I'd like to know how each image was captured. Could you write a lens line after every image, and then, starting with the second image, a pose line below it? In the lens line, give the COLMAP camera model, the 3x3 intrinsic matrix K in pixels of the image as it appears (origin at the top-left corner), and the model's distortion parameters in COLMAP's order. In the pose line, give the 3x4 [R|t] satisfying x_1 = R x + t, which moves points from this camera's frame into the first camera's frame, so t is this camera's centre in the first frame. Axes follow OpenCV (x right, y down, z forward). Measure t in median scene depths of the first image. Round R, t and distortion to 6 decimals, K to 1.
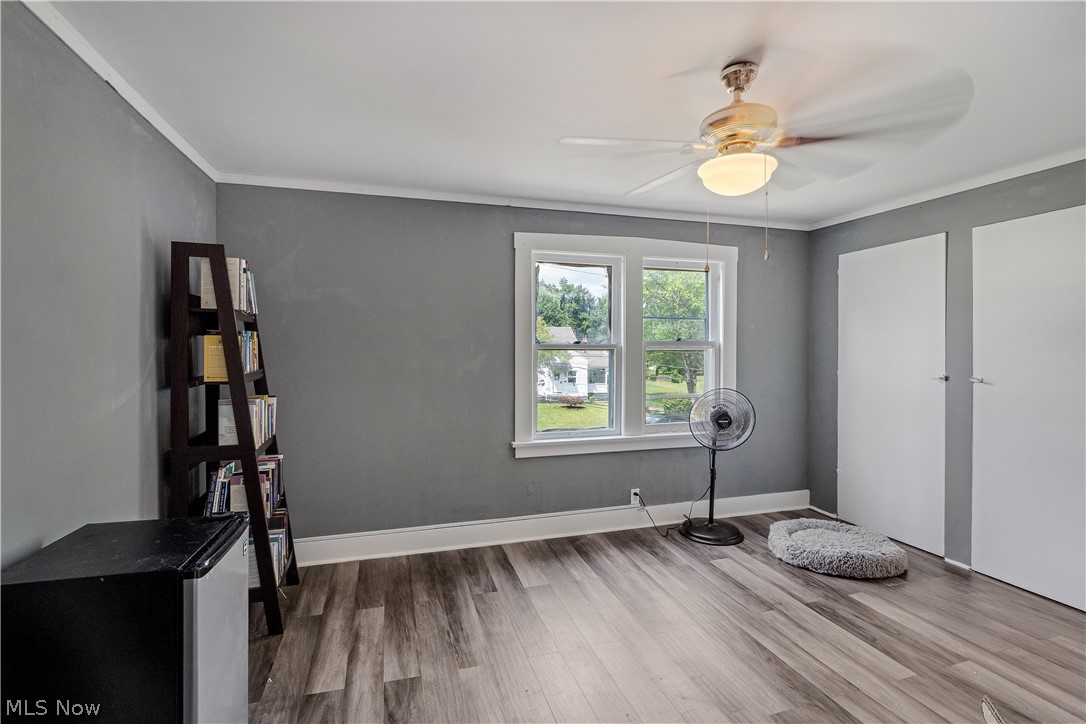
lens RADIAL K [[504.9, 0, 543.0], [0, 504.9, 357.0], [0, 0, 1]] dist [-0.001104, 0.002233]
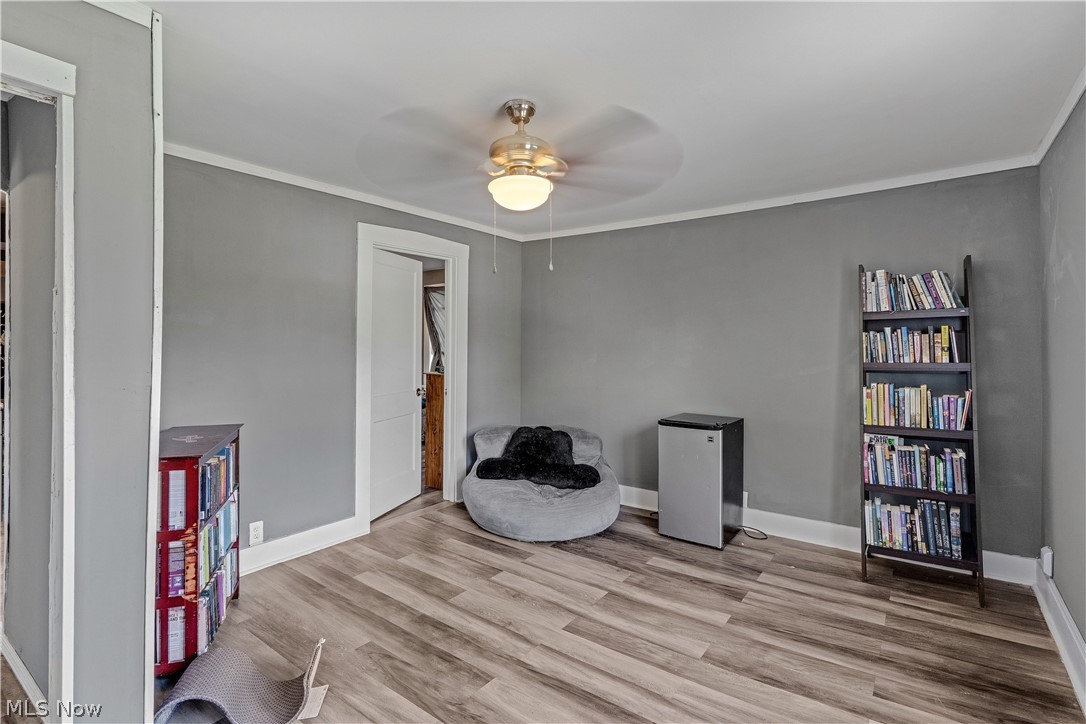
lens RADIAL K [[504.9, 0, 546.0], [0, 504.9, 354.9], [0, 0, 1]] dist [-0.001104, 0.002233]
pose [[-0.817208, 0.008882, -0.576275, 0.726753], [0.003895, 0.999944, 0.009889, -0.001562], [0.576330, 0.005837, -0.817196, 1.445239]]
